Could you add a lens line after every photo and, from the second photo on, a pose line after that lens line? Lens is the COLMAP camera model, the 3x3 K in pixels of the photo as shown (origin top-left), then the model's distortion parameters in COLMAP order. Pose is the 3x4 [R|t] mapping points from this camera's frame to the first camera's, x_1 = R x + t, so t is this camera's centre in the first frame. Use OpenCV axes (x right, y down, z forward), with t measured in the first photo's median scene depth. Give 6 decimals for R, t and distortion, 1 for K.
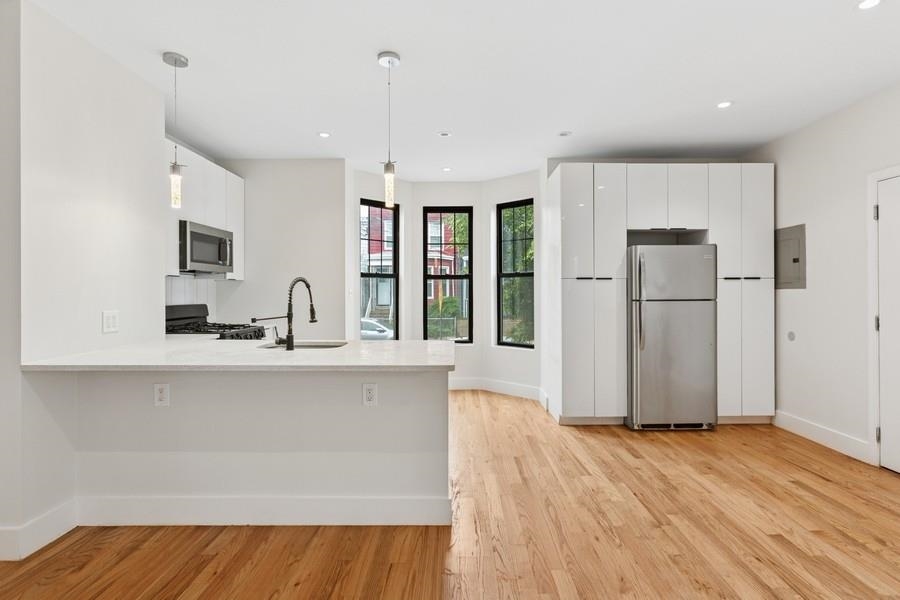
lens RADIAL K [[461.0, 0, 457.2], [0, 461.0, 287.7], [0, 0, 1]] dist [-0.002277, 0.000466]
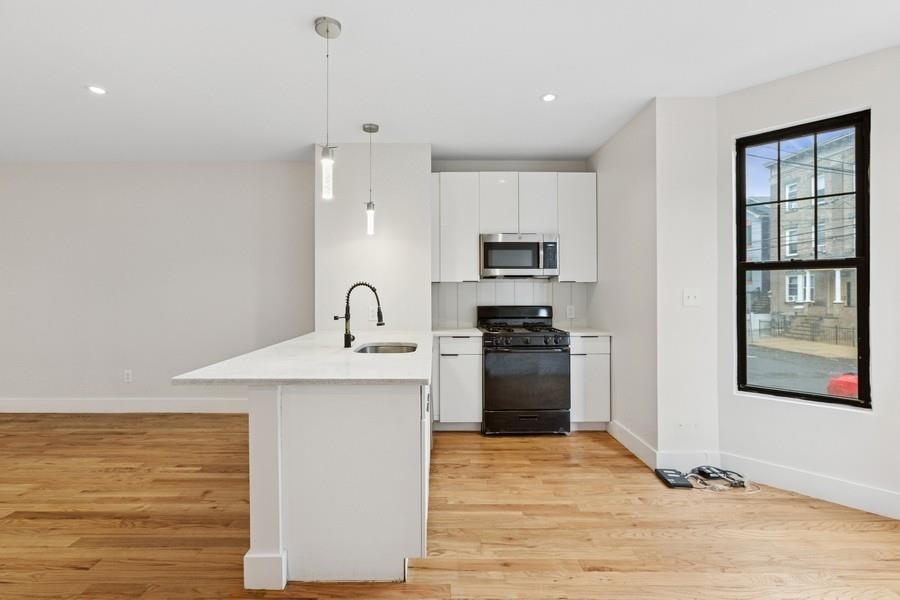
lens RADIAL K [[403.3, 0, 444.9], [0, 403.3, 297.4], [0, 0, 1]] dist [-0.010454, 0.005283]
pose [[-0.002996, 0.012105, -0.999922, 0.395496], [0.005138, 0.999914, 0.012089, 0.002411], [0.999982, -0.005101, -0.003058, 0.794632]]
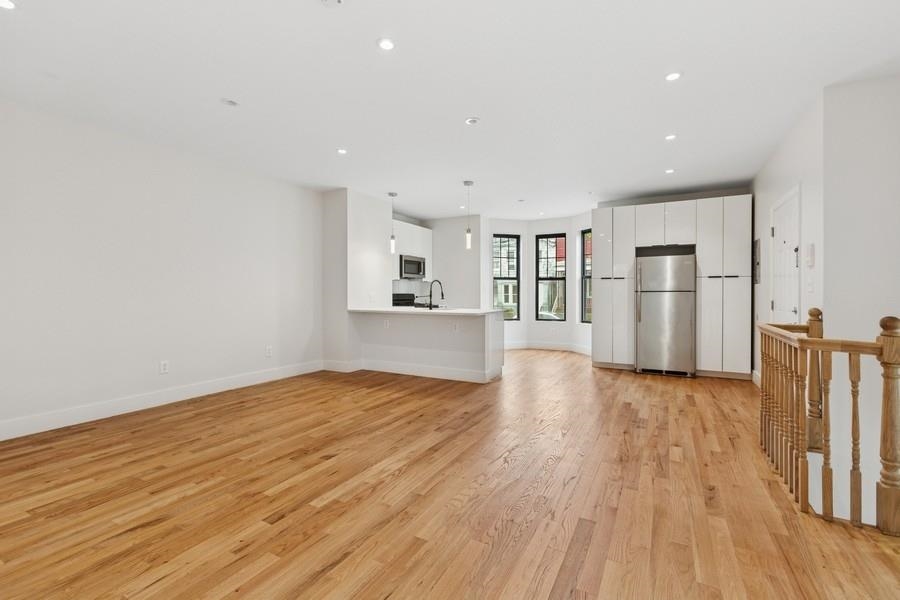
lens RADIAL K [[403.3, 0, 453.2], [0, 403.3, 295.7], [0, 0, 1]] dist [-0.010454, 0.005283]
pose [[0.882258, 0.005007, -0.470739, 0.477019], [0.001426, 0.999910, 0.013308, 0.021951], [0.470763, -0.012413, 0.882172, -0.528320]]
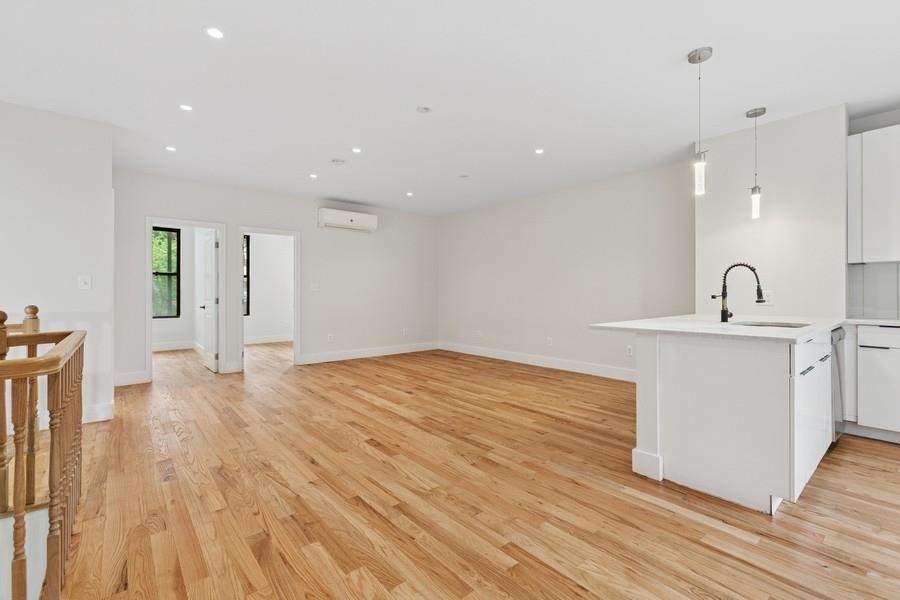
lens RADIAL K [[403.3, 0, 441.9], [0, 403.3, 292.0], [0, 0, 1]] dist [-0.010454, 0.005283]
pose [[-0.783047, -0.000453, -0.621962, 0.586390], [0.004215, 0.999973, -0.006035, 0.036708], [0.621948, -0.007347, -0.783024, 0.882080]]
